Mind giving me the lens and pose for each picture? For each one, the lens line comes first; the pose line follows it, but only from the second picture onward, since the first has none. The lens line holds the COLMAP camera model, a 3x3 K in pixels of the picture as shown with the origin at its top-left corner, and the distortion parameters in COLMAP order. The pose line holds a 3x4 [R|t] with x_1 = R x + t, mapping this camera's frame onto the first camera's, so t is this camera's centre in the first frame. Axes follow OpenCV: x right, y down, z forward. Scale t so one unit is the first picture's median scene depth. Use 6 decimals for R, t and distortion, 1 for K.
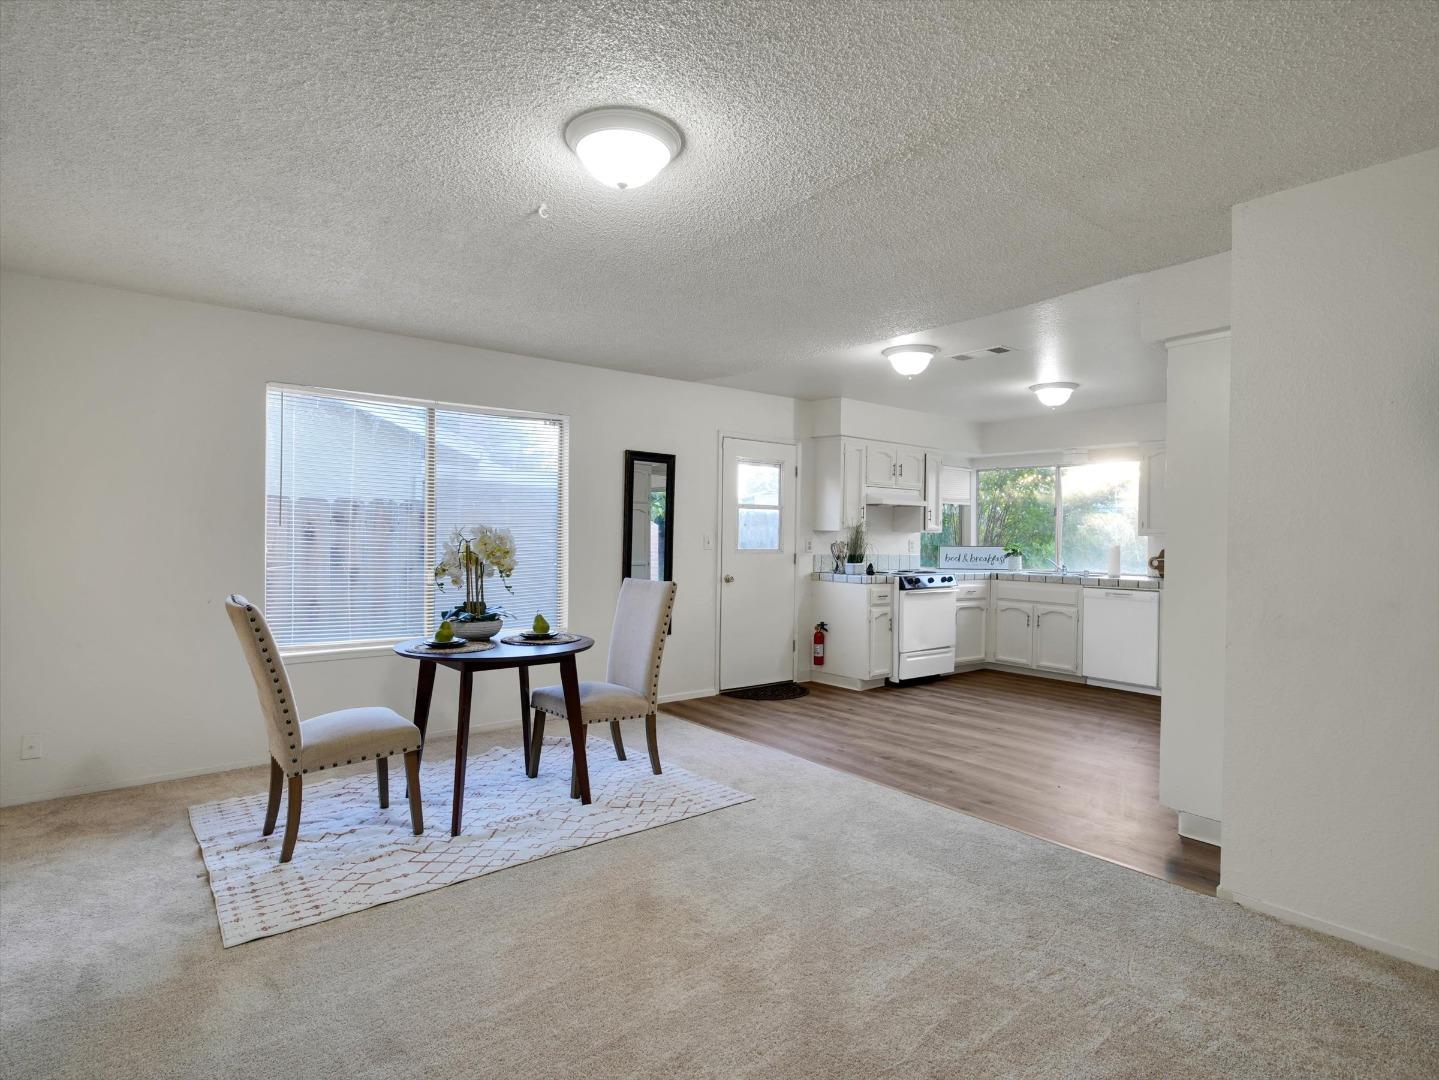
lens RADIAL K [[770.0, 0, 720.6], [0, 770.0, 532.0], [0, 0, 1]] dist [-0.004388, 0.002634]
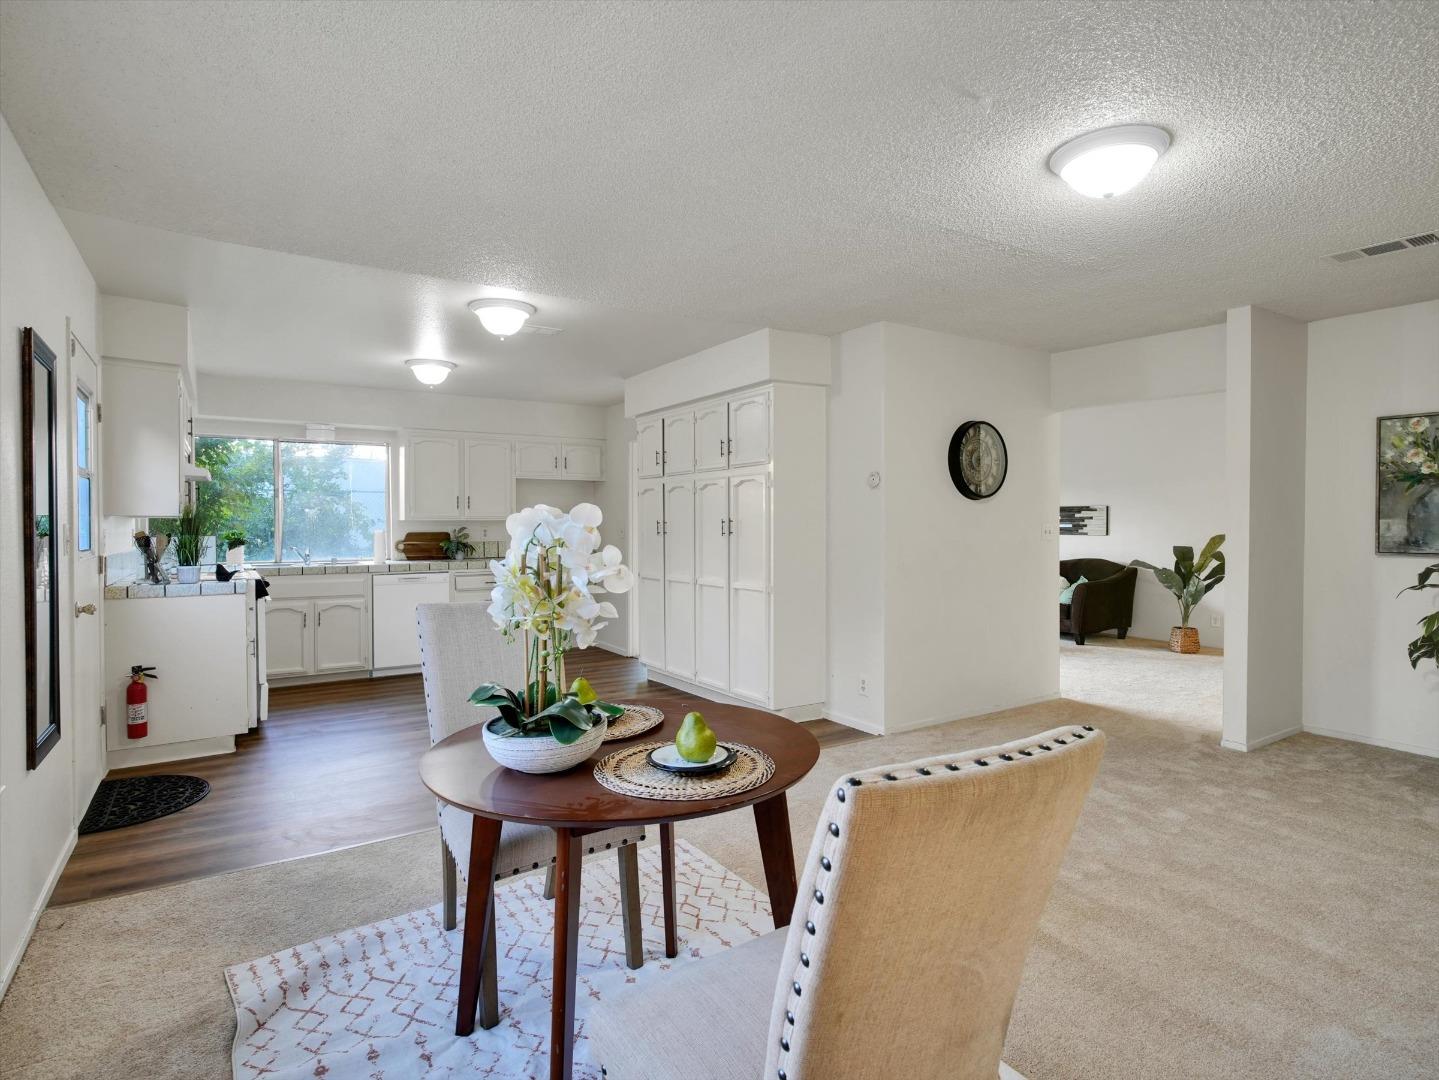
lens RADIAL K [[770.0, 0, 720.6], [0, 770.0, 532.0], [0, 0, 1]] dist [-0.004388, 0.002634]
pose [[0.098693, -0.023570, 0.994839, -0.432875], [0.001568, 0.999722, 0.023530, -0.002706], [-0.995117, -0.000762, 0.098702, 0.492490]]
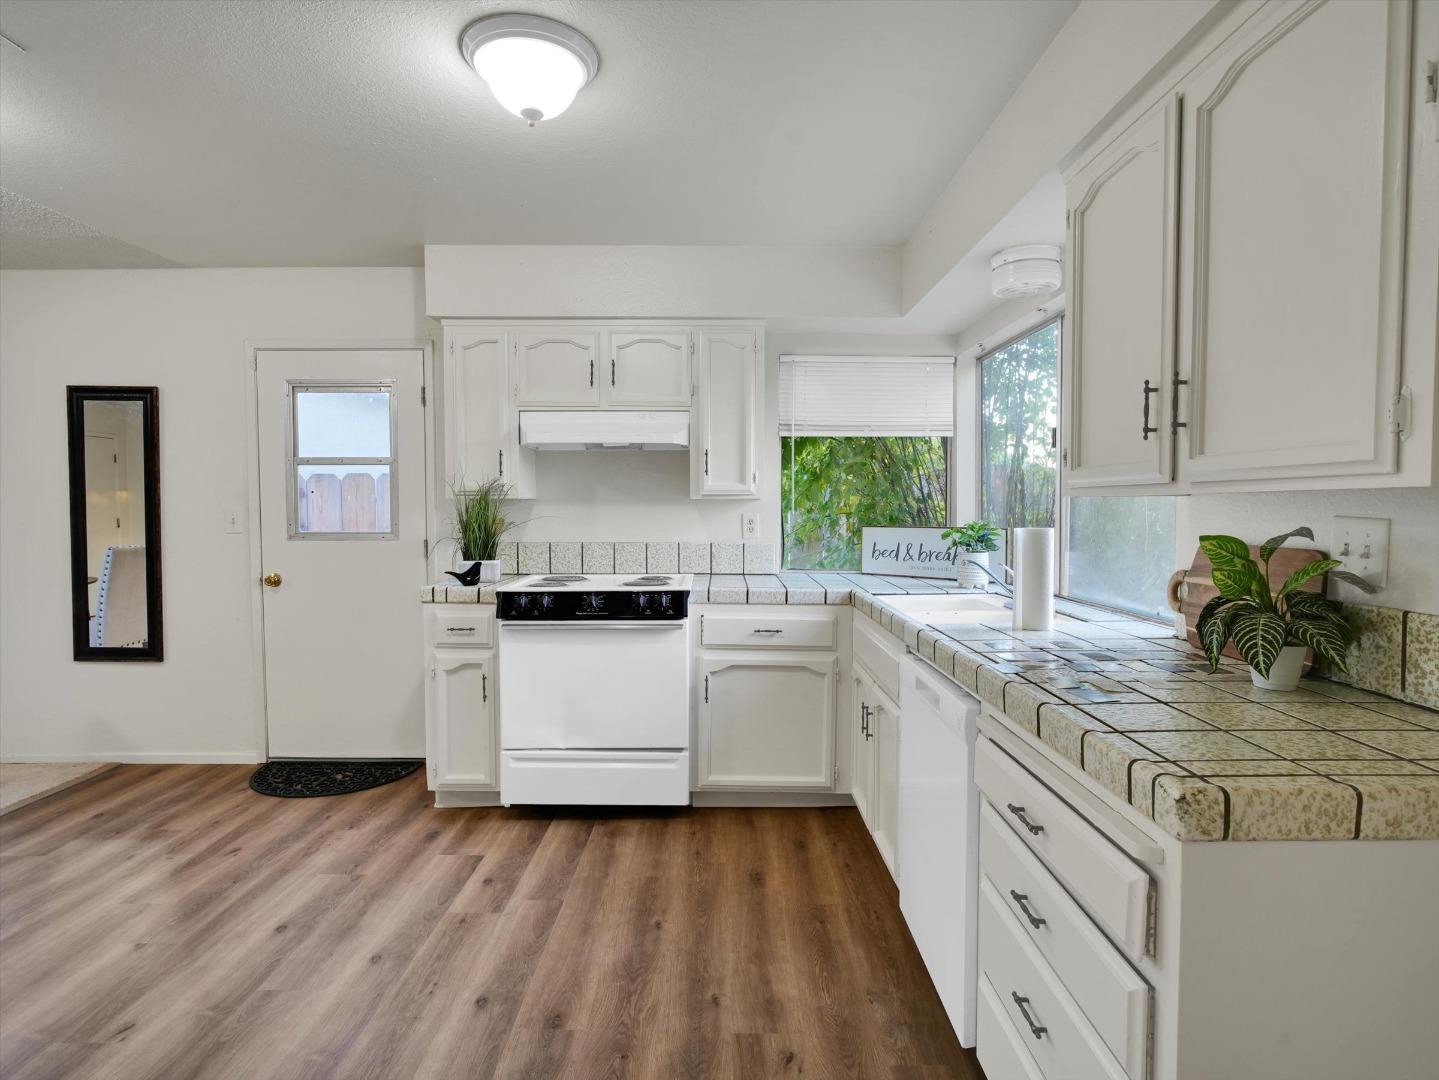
lens RADIAL K [[770.0, 0, 720.6], [0, 770.0, 532.0], [0, 0, 1]] dist [-0.004388, 0.002634]
pose [[0.782074, 0.006023, -0.623156, 0.635729], [0.013034, 0.999576, 0.026020, 0.009987], [0.623049, -0.028472, 0.781664, 0.700852]]
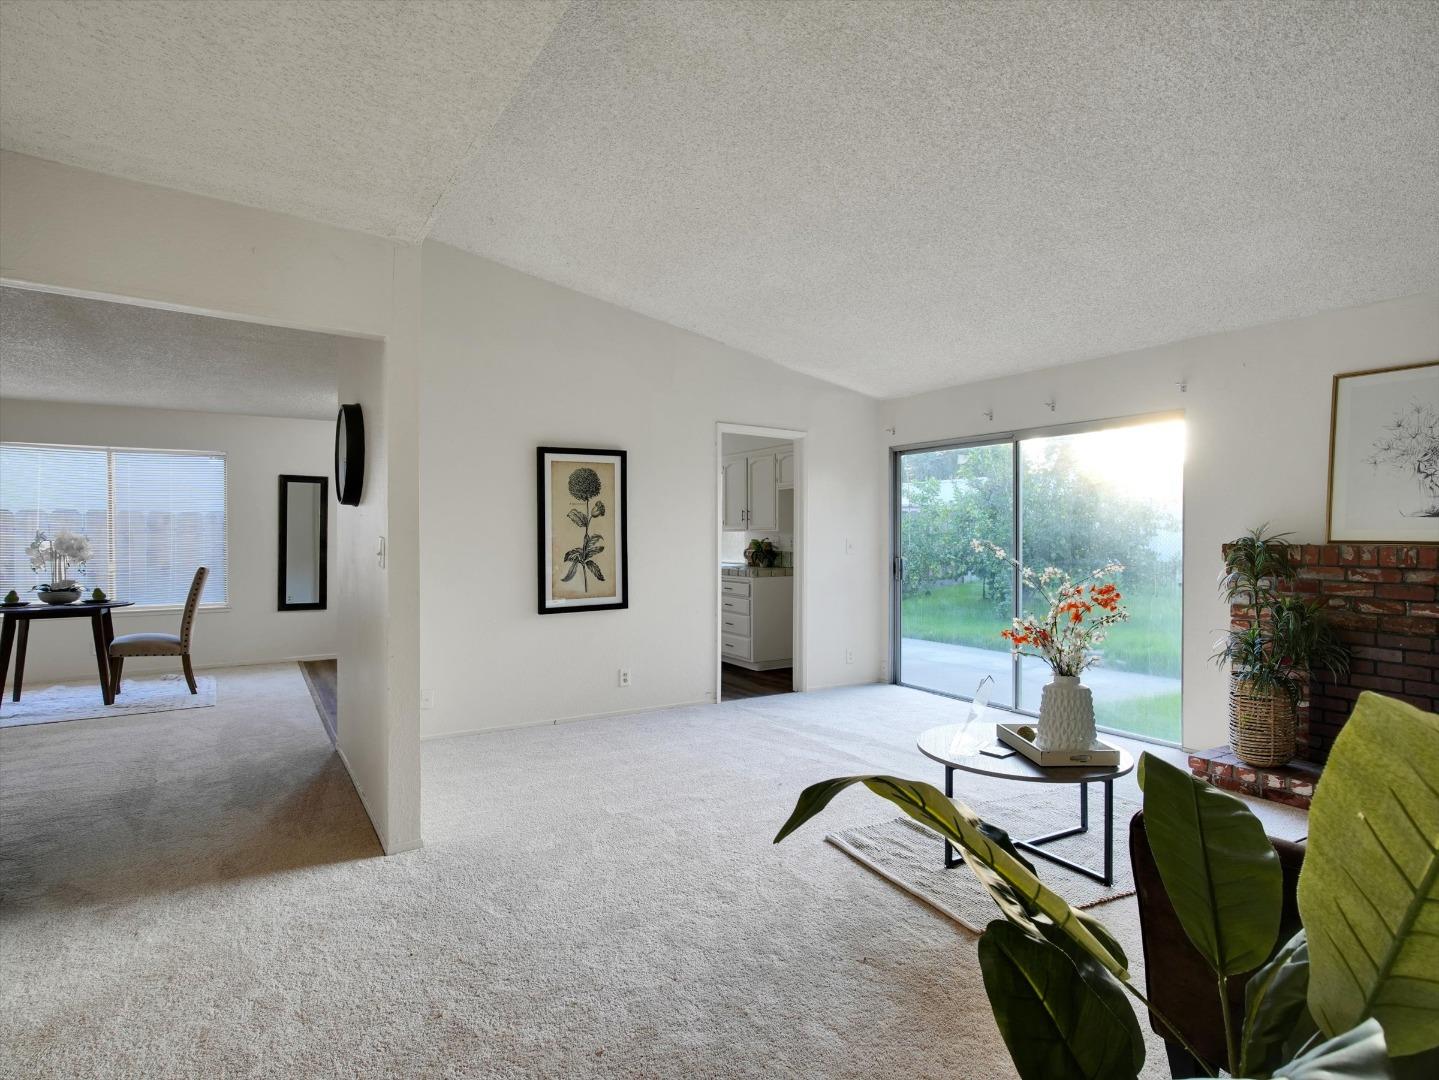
lens RADIAL K [[770.0, 0, 720.6], [0, 770.0, 532.0], [0, 0, 1]] dist [-0.004388, 0.002634]
pose [[0.994003, -0.015520, -0.108242, 0.687578], [0.015280, 0.999879, -0.003046, 0.010107], [0.108276, 0.001374, 0.994120, -0.240791]]
